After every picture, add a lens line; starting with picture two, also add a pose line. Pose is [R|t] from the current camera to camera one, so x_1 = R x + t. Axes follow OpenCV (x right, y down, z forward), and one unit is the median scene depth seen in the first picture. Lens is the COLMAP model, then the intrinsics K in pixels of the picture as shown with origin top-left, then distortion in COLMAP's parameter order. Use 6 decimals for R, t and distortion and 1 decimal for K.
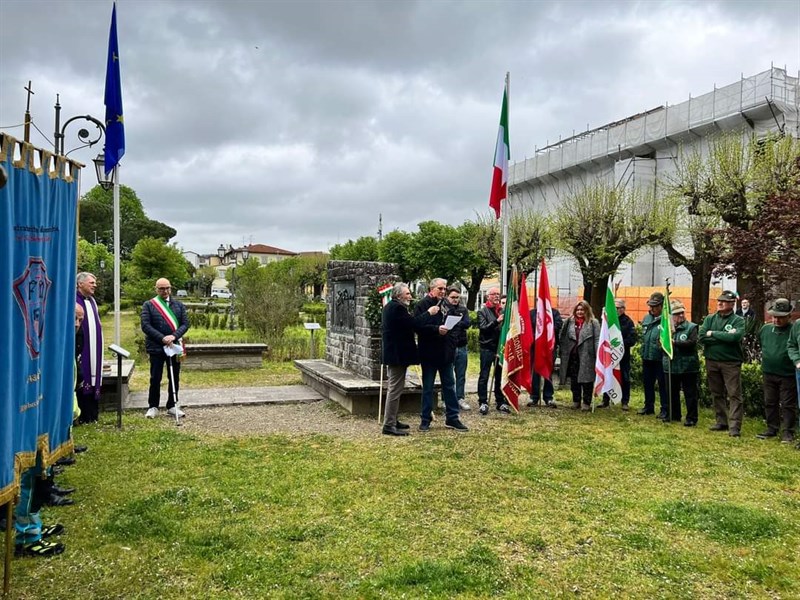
lens RADIAL K [[599.6, 0, 400.0], [0, 599.6, 300.0], [0, 0, 1]] dist [0.007420, 0.001374]
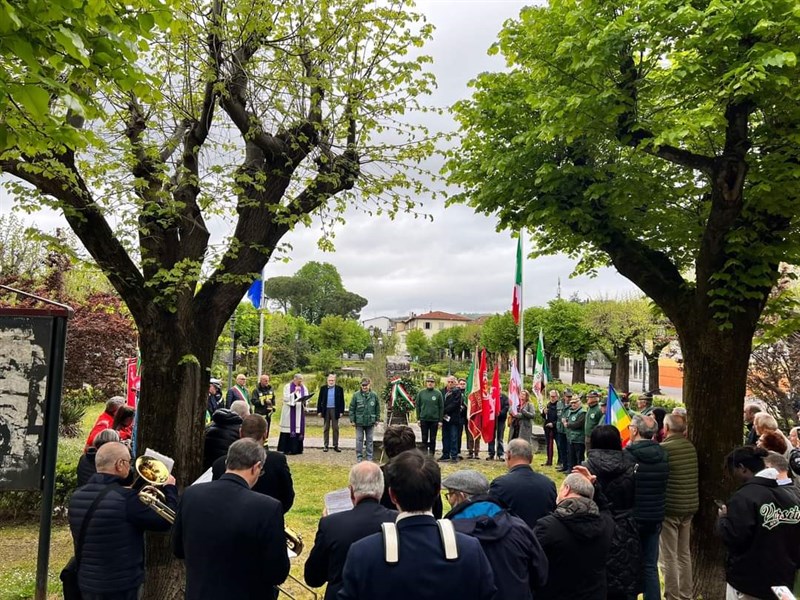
lens RADIAL K [[599.6, 0, 400.0], [0, 599.6, 300.0], [0, 0, 1]] dist [0.007420, 0.001374]
pose [[0.947461, -0.016897, -0.319423, 0.101383], [-0.014615, 0.995274, -0.095999, -0.015744], [0.319536, 0.095624, 0.942737, -0.111558]]
